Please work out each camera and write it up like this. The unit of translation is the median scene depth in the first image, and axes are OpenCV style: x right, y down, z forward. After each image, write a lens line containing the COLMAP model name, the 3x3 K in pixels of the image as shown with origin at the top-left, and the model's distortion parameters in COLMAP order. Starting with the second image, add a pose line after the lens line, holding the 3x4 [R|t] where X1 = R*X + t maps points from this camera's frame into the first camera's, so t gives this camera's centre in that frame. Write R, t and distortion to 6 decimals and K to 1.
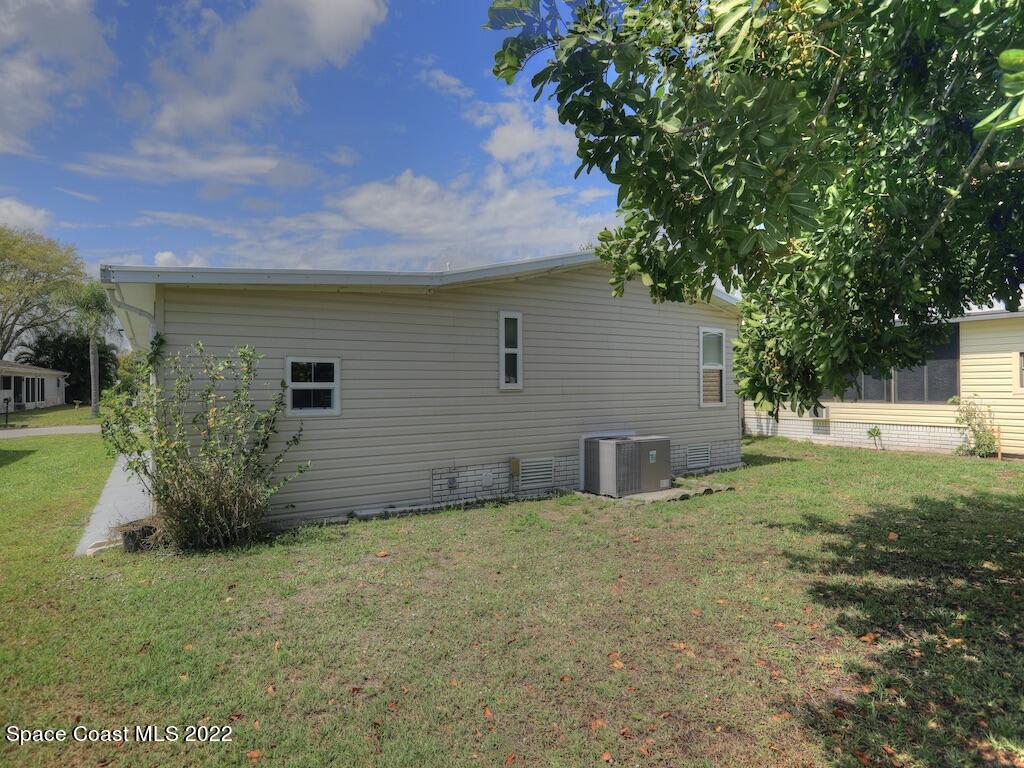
lens RADIAL K [[564.5, 0, 510.6], [0, 564.5, 398.0], [0, 0, 1]] dist [-0.041728, 0.030015]
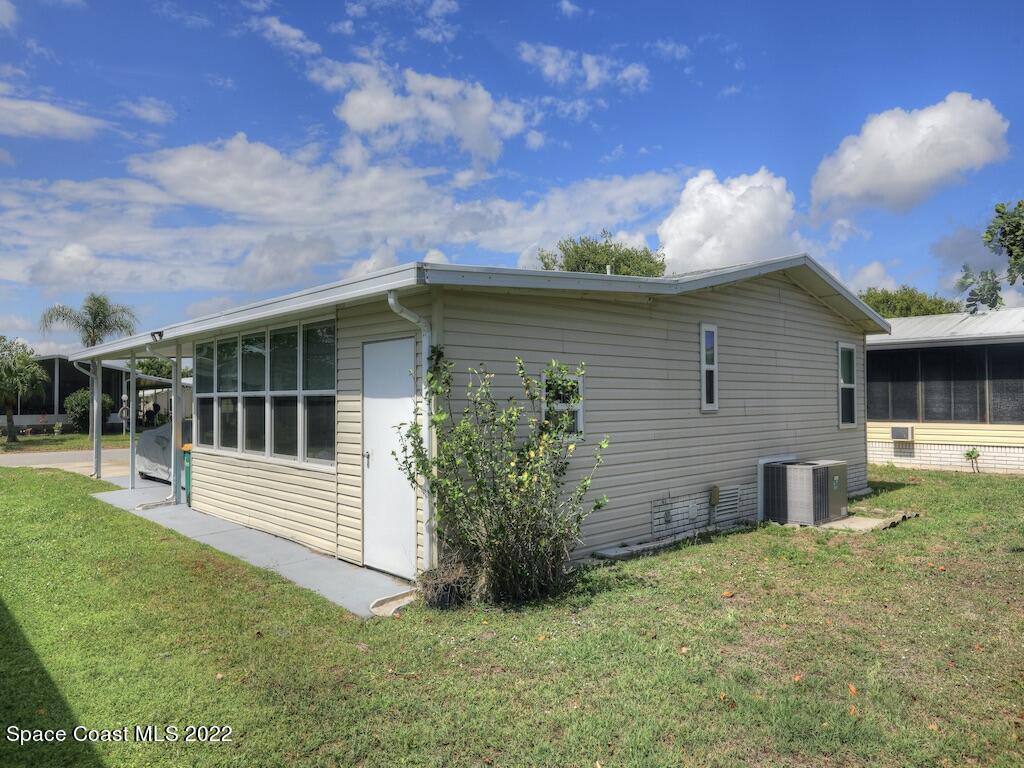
lens RADIAL K [[680.0, 0, 515.4], [0, 680.0, 405.0], [0, 0, 1]] dist [-0.001701, 0.028814]
pose [[0.983535, 0.000461, 0.180718, -0.505894], [0.003033, 0.999814, -0.019058, -0.004091], [-0.180693, 0.019293, 0.983350, -0.011490]]
